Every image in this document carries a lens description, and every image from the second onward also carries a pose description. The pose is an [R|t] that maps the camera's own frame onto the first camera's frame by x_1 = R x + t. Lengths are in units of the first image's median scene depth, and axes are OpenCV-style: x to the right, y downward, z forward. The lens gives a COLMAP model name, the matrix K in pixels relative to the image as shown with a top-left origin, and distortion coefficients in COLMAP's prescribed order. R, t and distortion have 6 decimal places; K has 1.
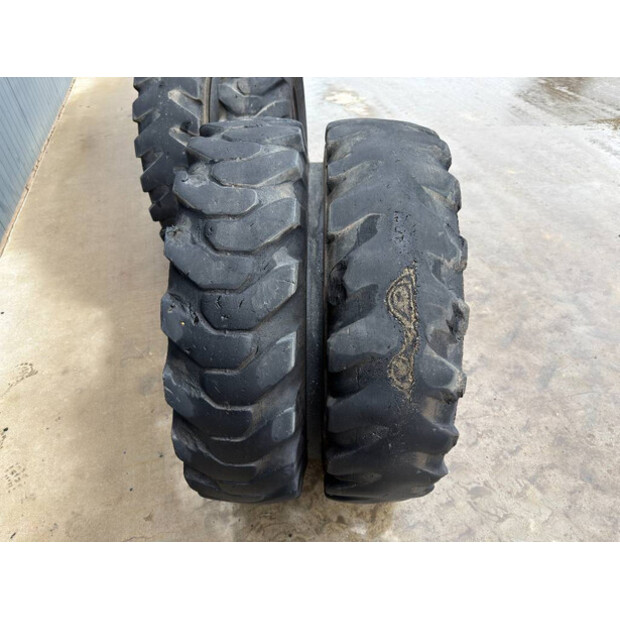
lens RADIAL K [[461.5, 0, 310.0], [0, 461.5, 310.0], [0, 0, 1]] dist [0.043964, -0.036592]
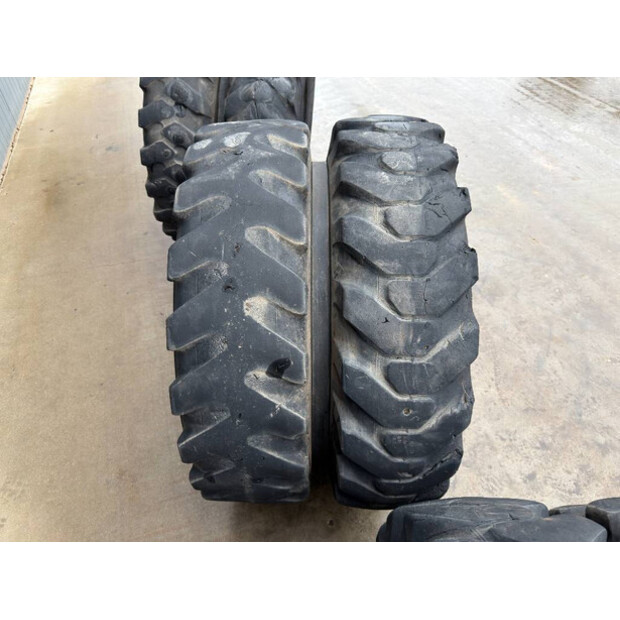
lens RADIAL K [[449.0, 0, 310.8], [0, 449.0, 284.7], [0, 0, 1]] dist [-0.012591, -0.006100]
pose [[0.996003, 0.003340, 0.089260, -0.203184], [-0.008457, 0.998338, 0.057007, -0.377583], [-0.088921, -0.057534, 0.994376, 0.385642]]
